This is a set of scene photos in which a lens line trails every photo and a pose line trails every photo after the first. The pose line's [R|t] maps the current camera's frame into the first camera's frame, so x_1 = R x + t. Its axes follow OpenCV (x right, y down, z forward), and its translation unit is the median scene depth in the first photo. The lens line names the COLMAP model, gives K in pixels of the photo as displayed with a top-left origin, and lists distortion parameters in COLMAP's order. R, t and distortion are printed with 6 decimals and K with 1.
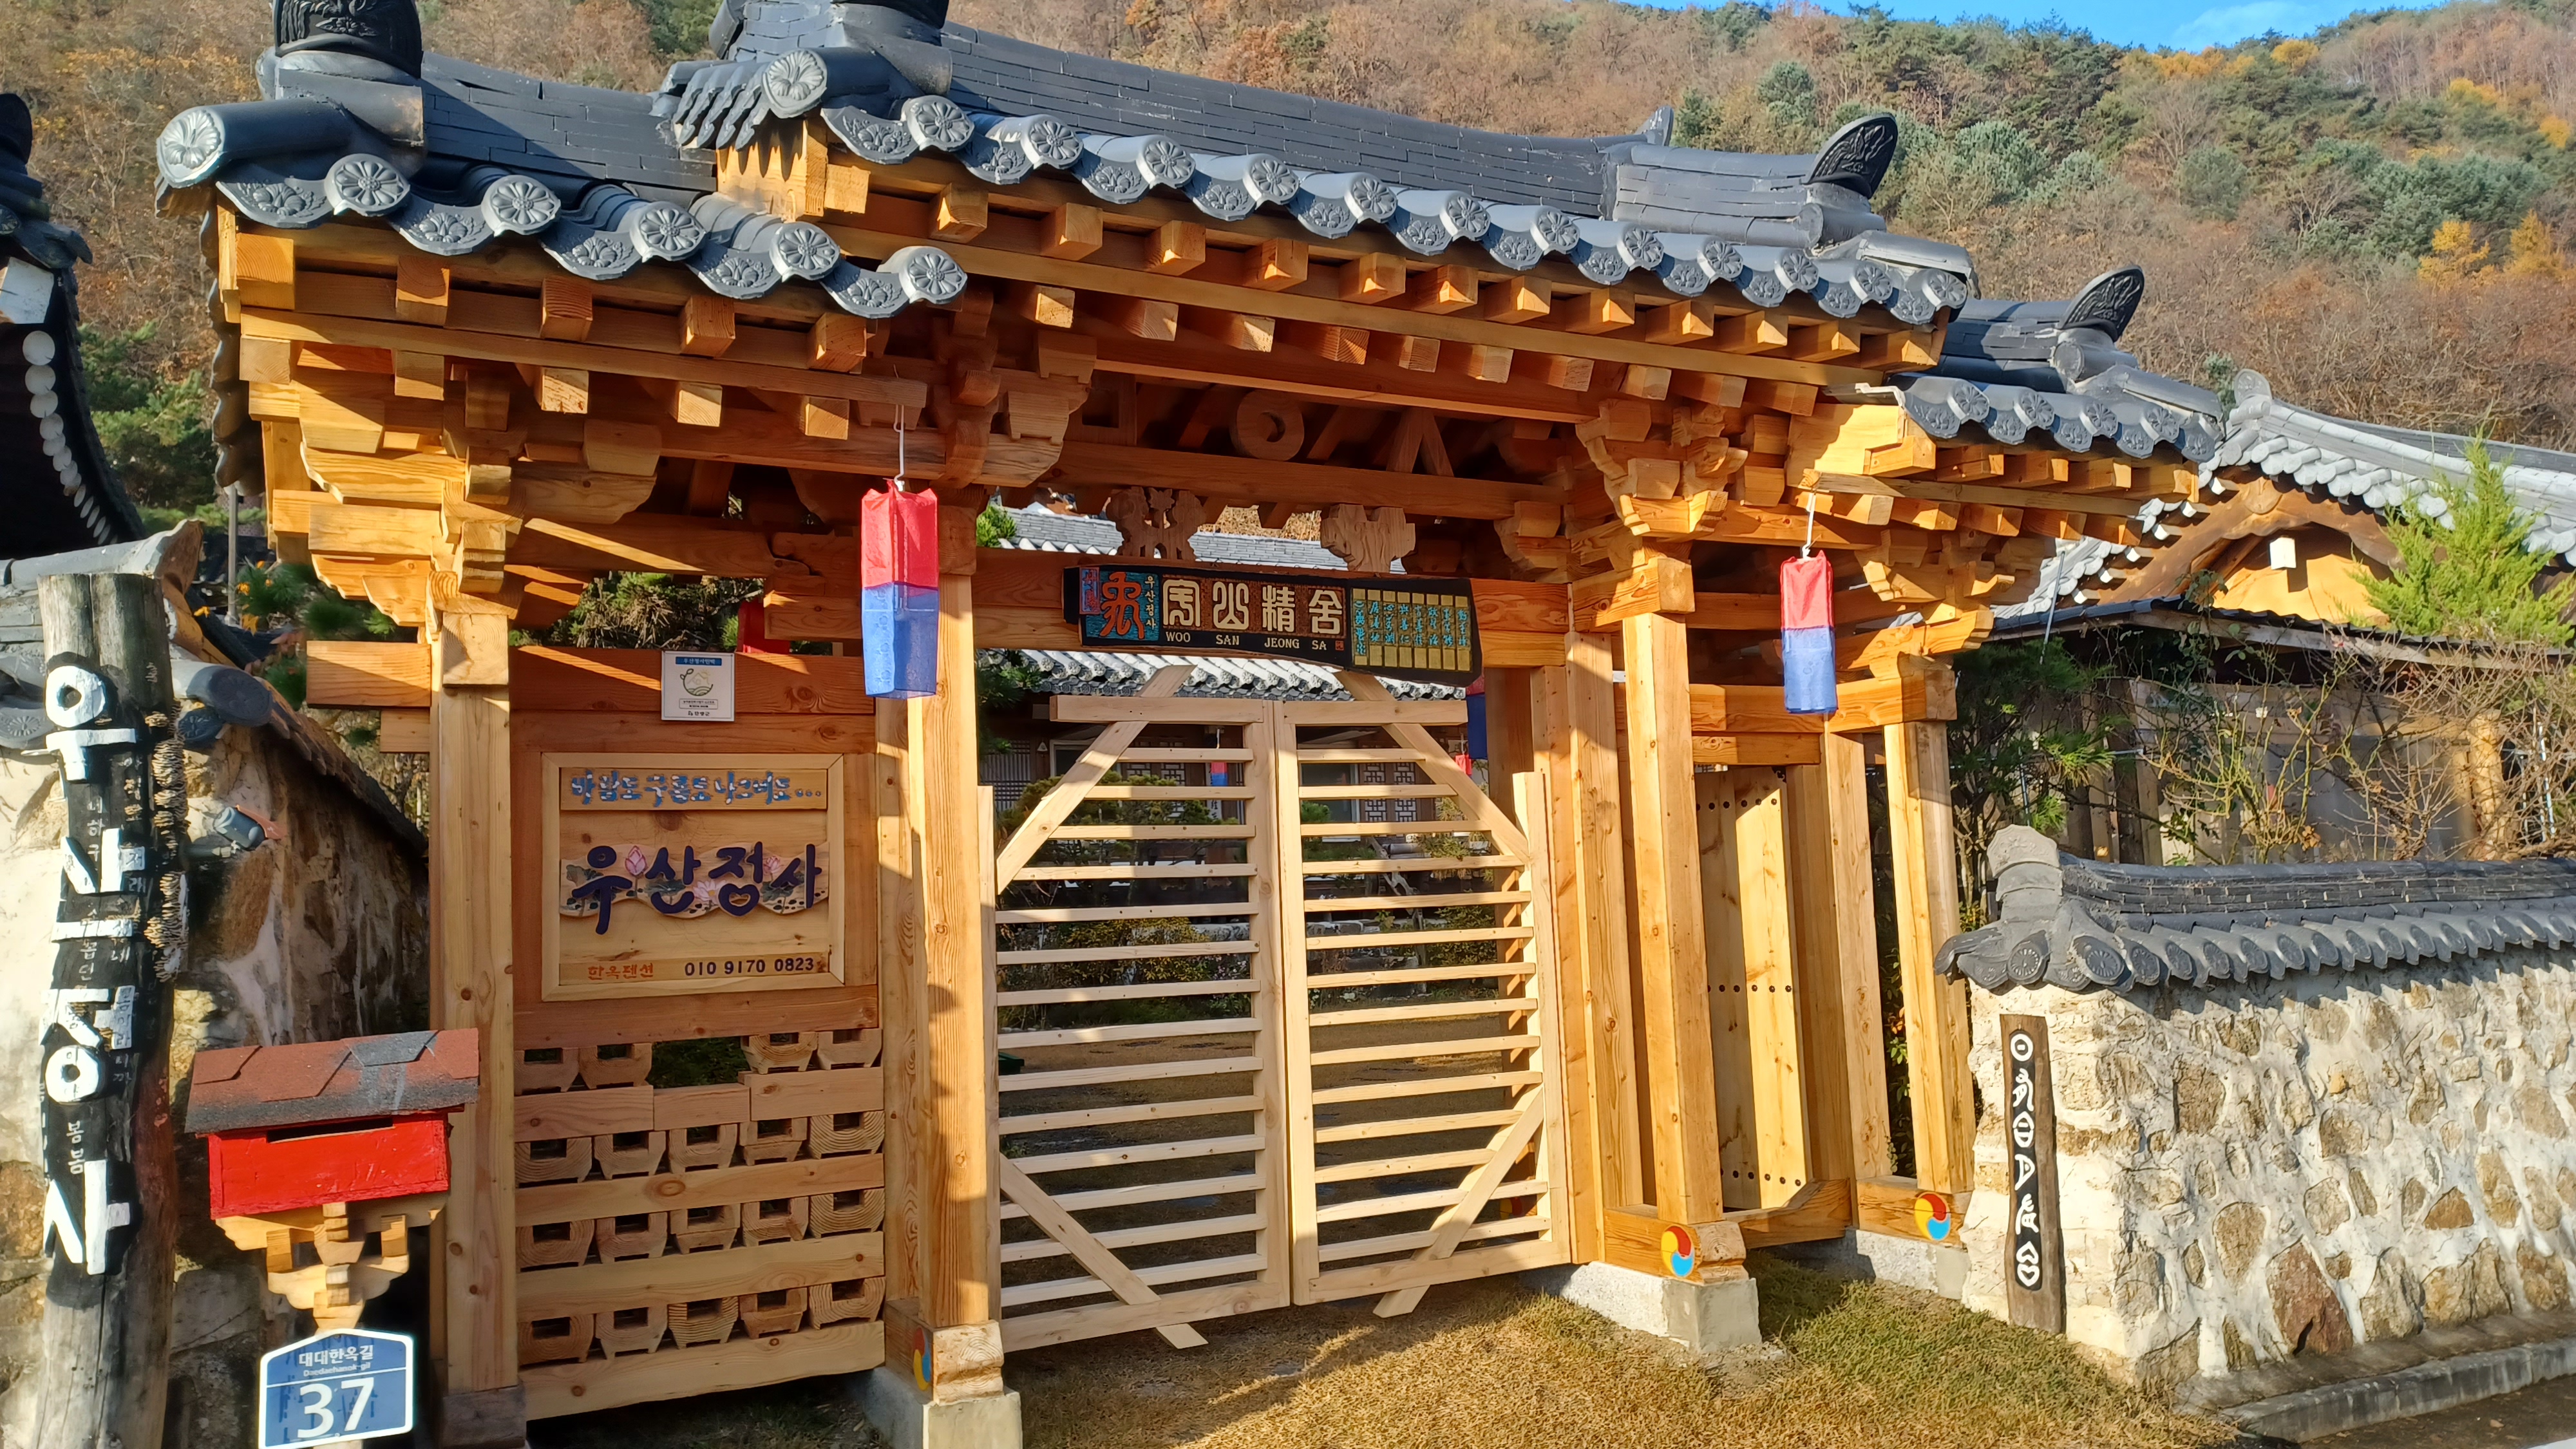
lens RADIAL K [[1953.3, 0, 1305.8], [0, 1953.3, 718.6], [0, 0, 1]] dist [0.056441, -0.009684]
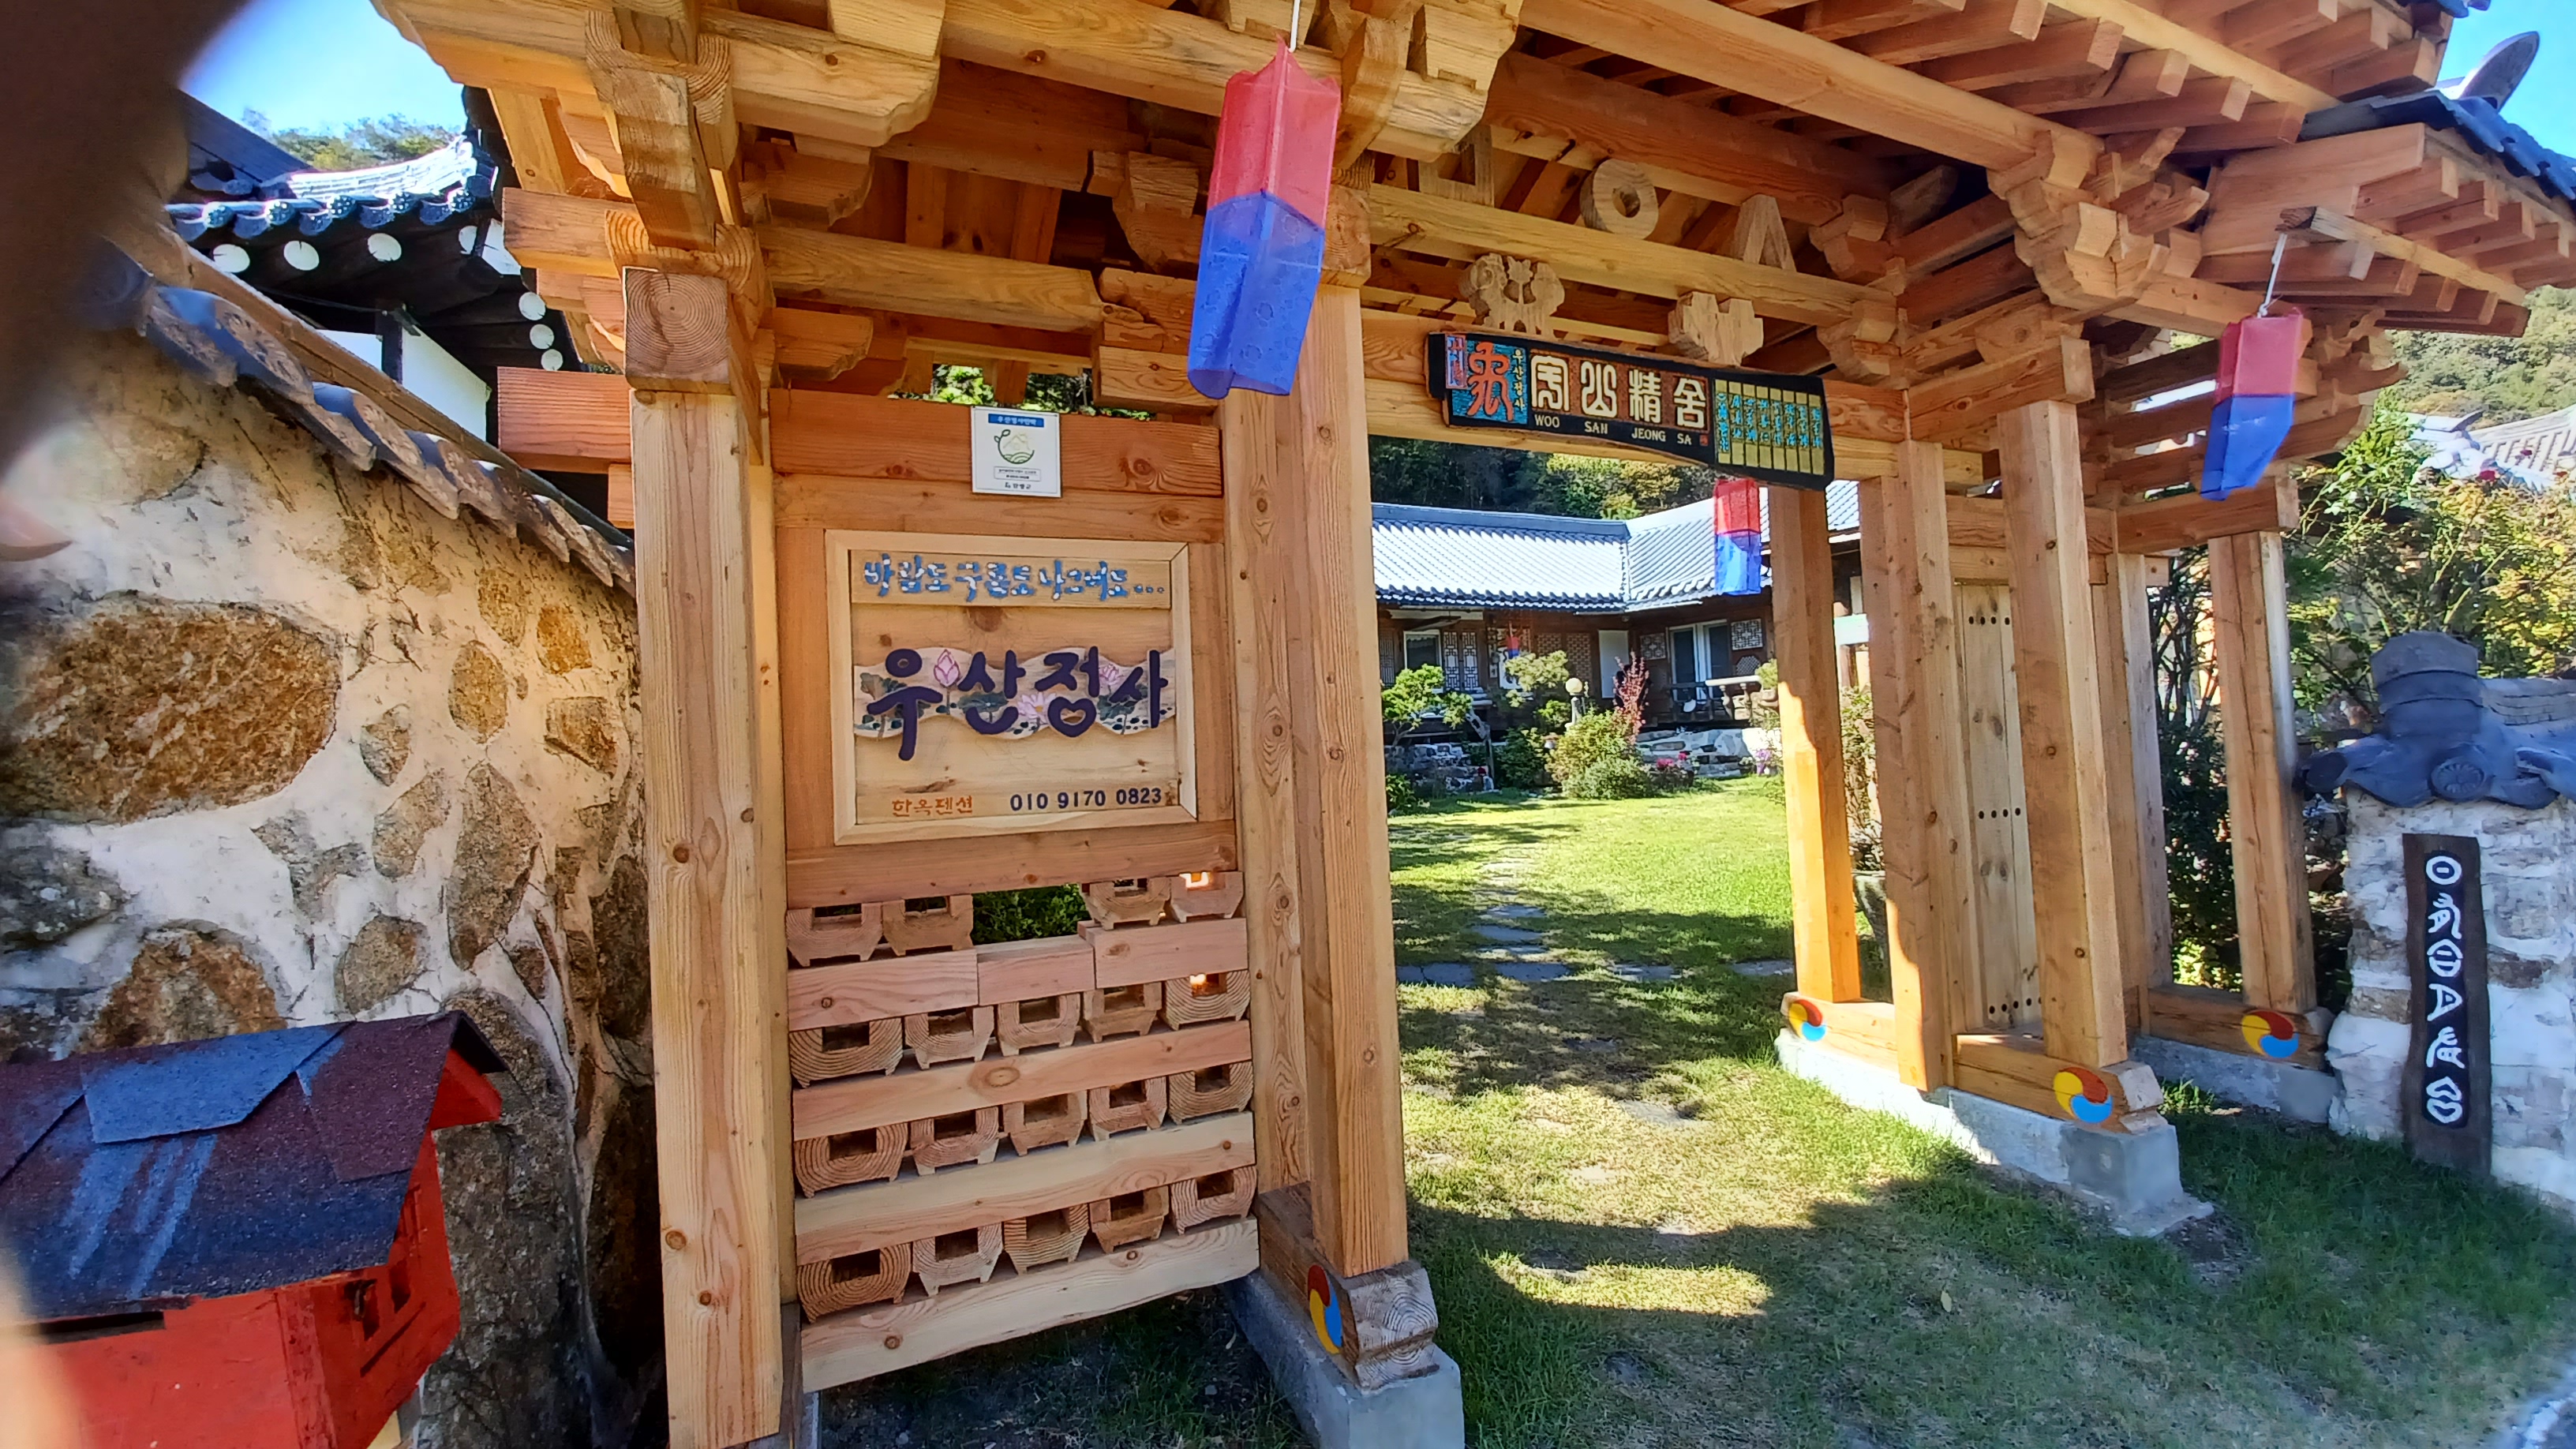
lens RADIAL K [[1017.8, 0, 1272.9], [0, 1017.8, 704.2], [0, 0, 1]] dist [0.009659, -0.011272]
pose [[0.997324, -0.009057, -0.072542, -0.175417], [0.013701, 0.997870, 0.063782, 0.061167], [0.071810, -0.064605, 0.995324, 0.587268]]
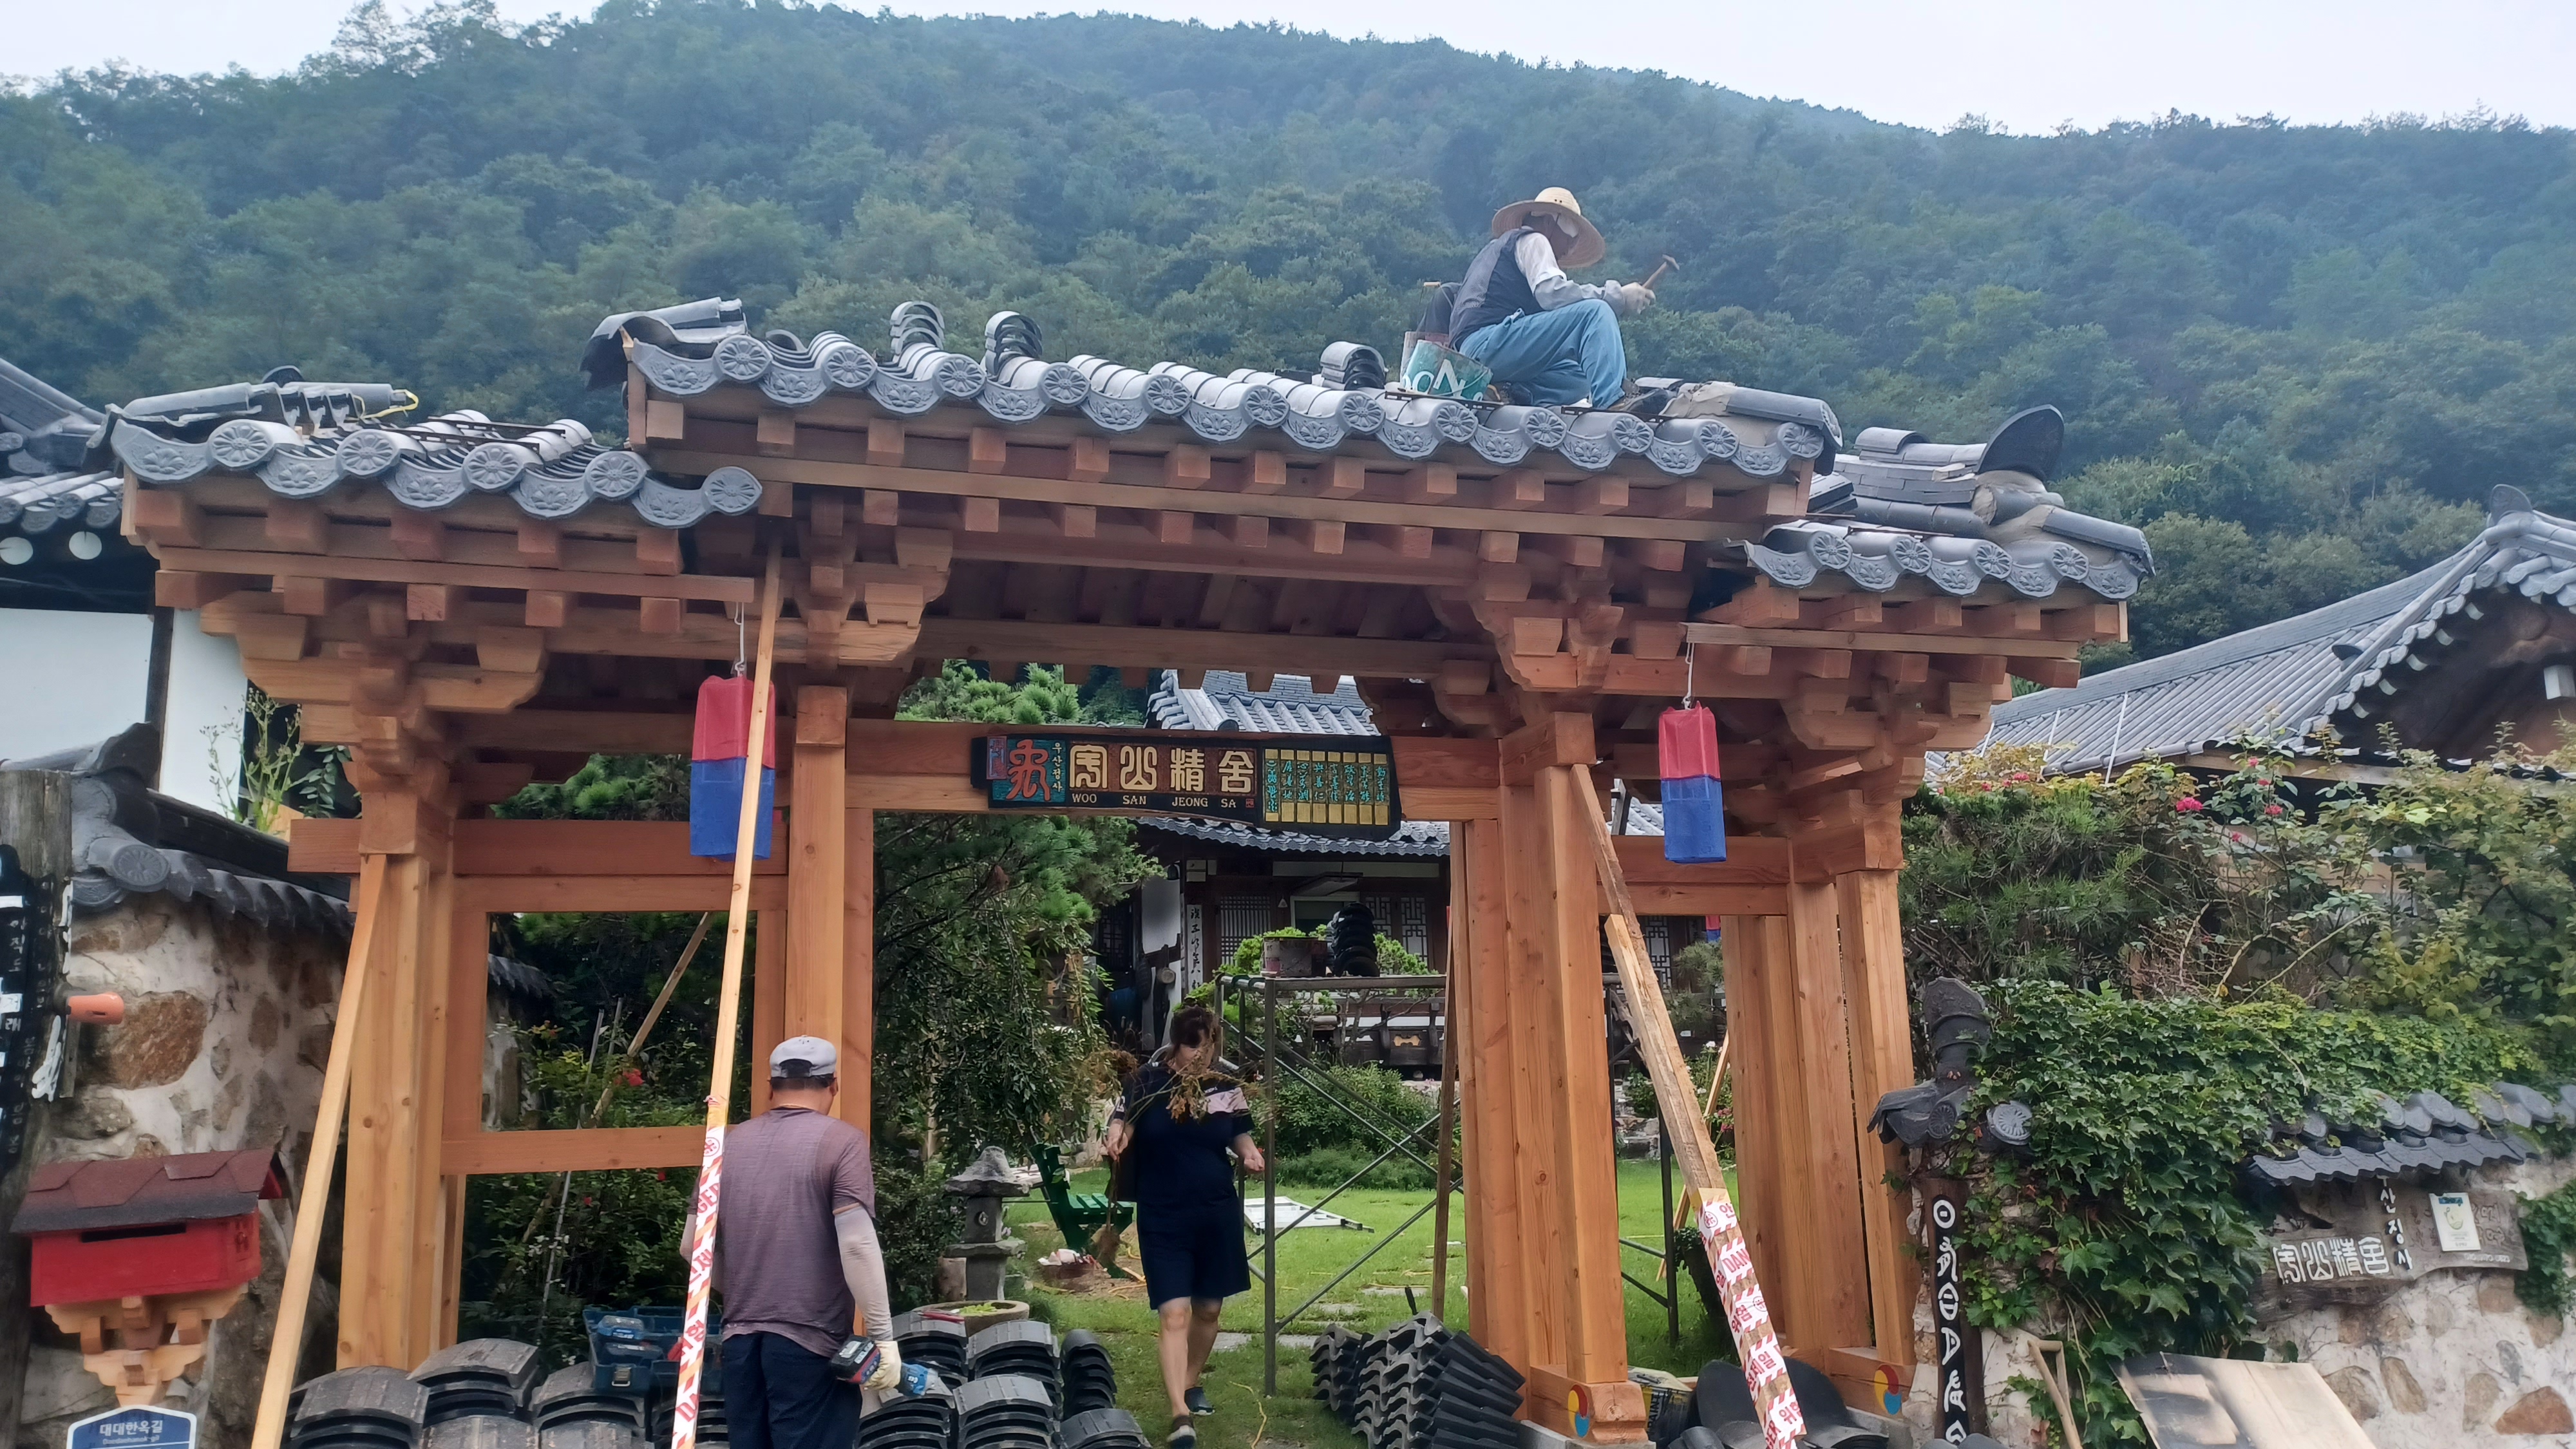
lens RADIAL K [[1937.8, 0, 1296.6], [0, 1937.8, 709.7], [0, 0, 1]] dist [0.059097, -0.038427]
pose [[0.977204, -0.027206, -0.210554, 0.307331], [0.009580, 0.996396, -0.084283, 0.000797], [0.212088, 0.080344, 0.973942, -0.020017]]
